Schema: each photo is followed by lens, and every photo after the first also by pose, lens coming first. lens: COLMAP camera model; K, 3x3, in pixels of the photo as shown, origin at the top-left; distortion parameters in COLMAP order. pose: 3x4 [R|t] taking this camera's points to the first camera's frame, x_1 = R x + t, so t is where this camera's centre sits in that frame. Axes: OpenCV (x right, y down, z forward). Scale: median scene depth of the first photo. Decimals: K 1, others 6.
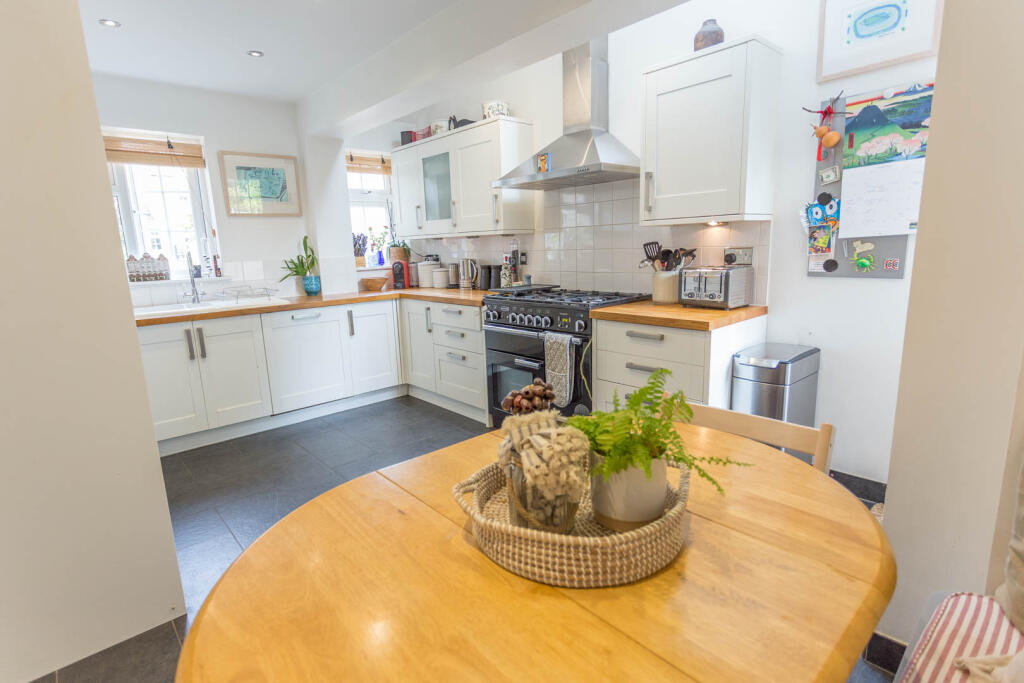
lens RADIAL K [[505.7, 0, 512.2], [0, 505.7, 342.7], [0, 0, 1]] dist [0.004458, 0.000342]
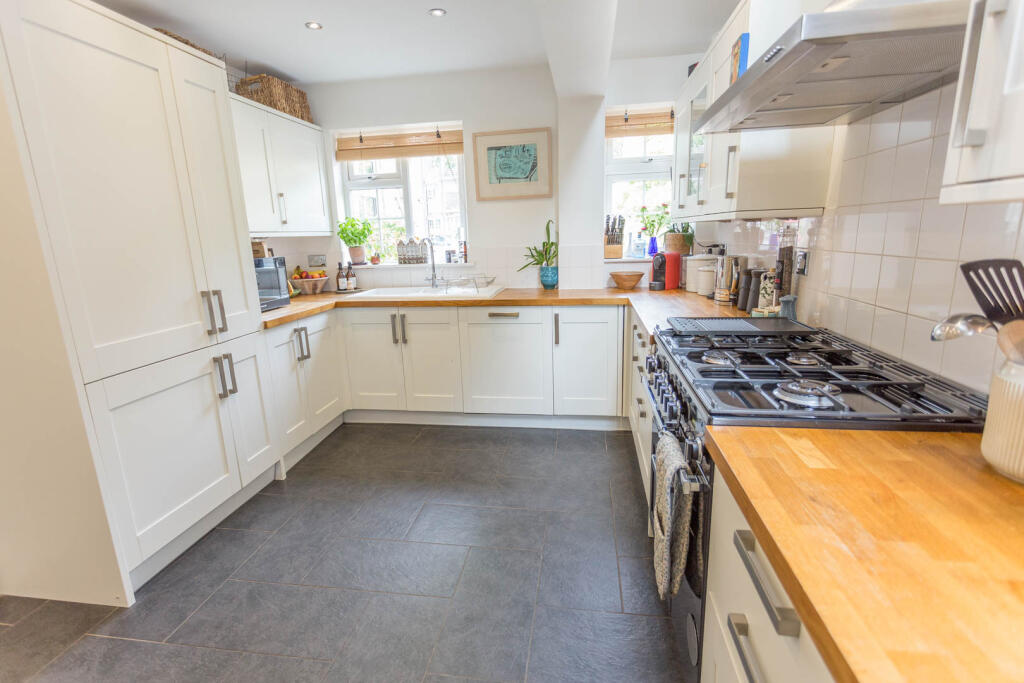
lens RADIAL K [[484.8, 0, 510.5], [0, 484.8, 338.2], [0, 0, 1]] dist [-0.006124, -0.000184]
pose [[0.631018, 0.181043, -0.754347, 0.225564], [-0.140808, 0.982965, 0.118124, -0.106770], [0.762882, 0.031680, 0.645761, 0.444676]]
